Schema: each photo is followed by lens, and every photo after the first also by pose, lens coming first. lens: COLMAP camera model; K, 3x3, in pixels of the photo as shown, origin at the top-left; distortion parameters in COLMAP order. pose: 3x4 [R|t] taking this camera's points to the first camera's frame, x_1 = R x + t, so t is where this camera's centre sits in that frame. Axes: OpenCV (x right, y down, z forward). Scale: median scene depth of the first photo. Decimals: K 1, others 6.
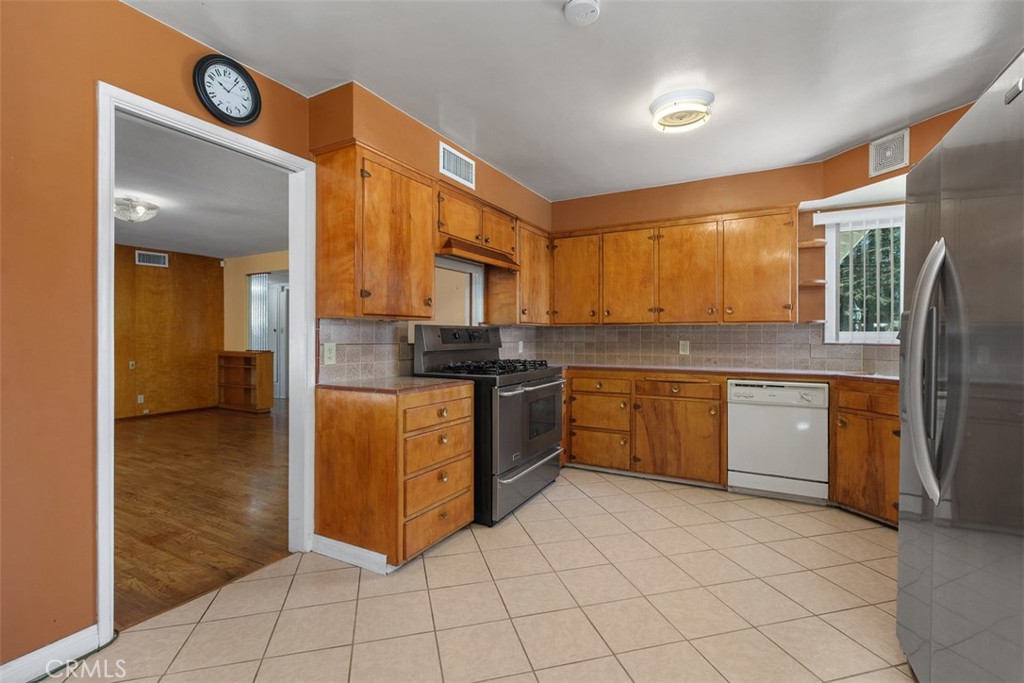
lens RADIAL K [[475.0, 0, 510.4], [0, 475.0, 342.6], [0, 0, 1]] dist [0.005003, -0.000540]
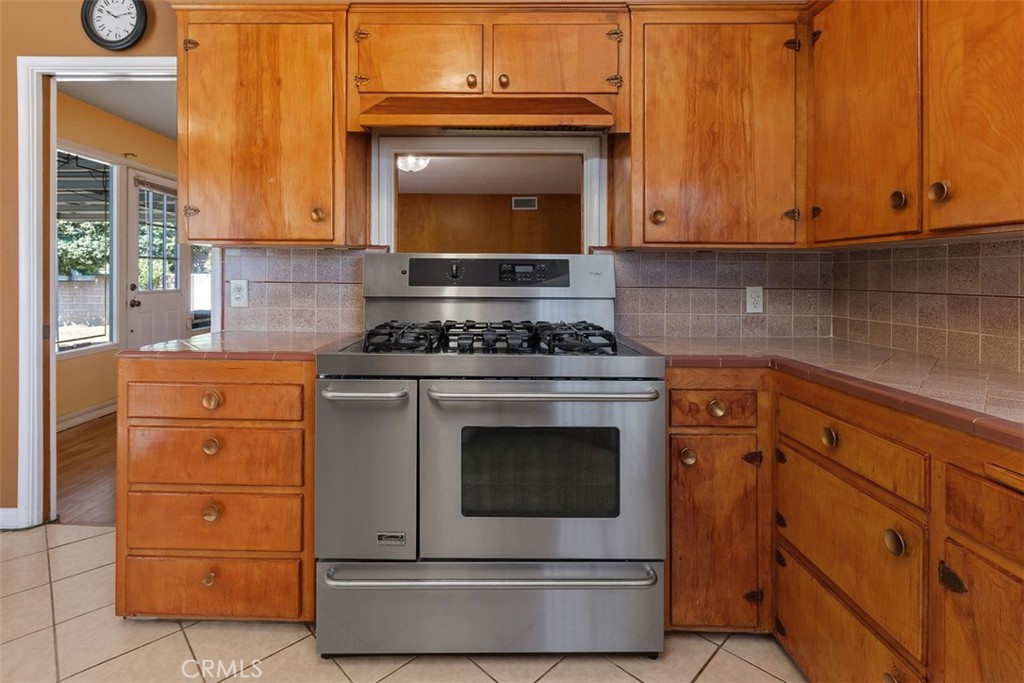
lens RADIAL K [[500.4, 0, 480.6], [0, 500.4, 277.9], [0, 0, 1]] dist [0.001961, 0.000633]
pose [[0.463420, 0.009830, -0.886084, 0.358435], [-0.019969, 0.999800, 0.000647, -0.007145], [0.885914, 0.017394, 0.463523, 0.650780]]
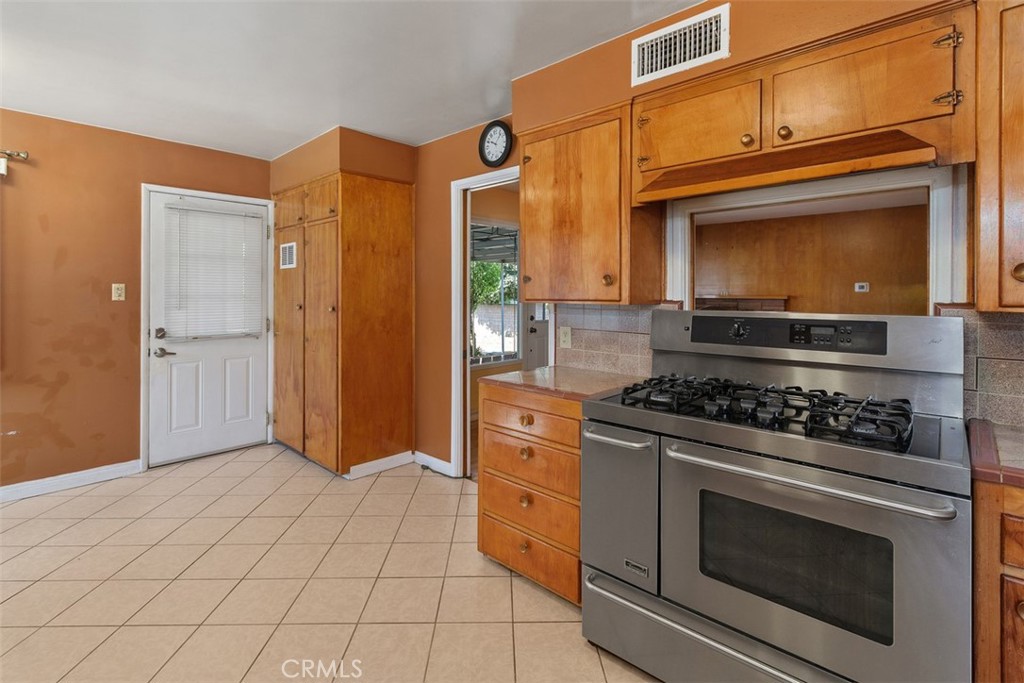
lens RADIAL K [[475.0, 0, 496.6], [0, 475.0, 299.7], [0, 0, 1]] dist [0.005003, -0.000540]
pose [[-0.256187, 0.010862, -0.966566, 0.423715], [-0.014823, 0.999775, 0.015164, -0.046925], [0.966514, 0.018213, -0.255968, 0.748323]]
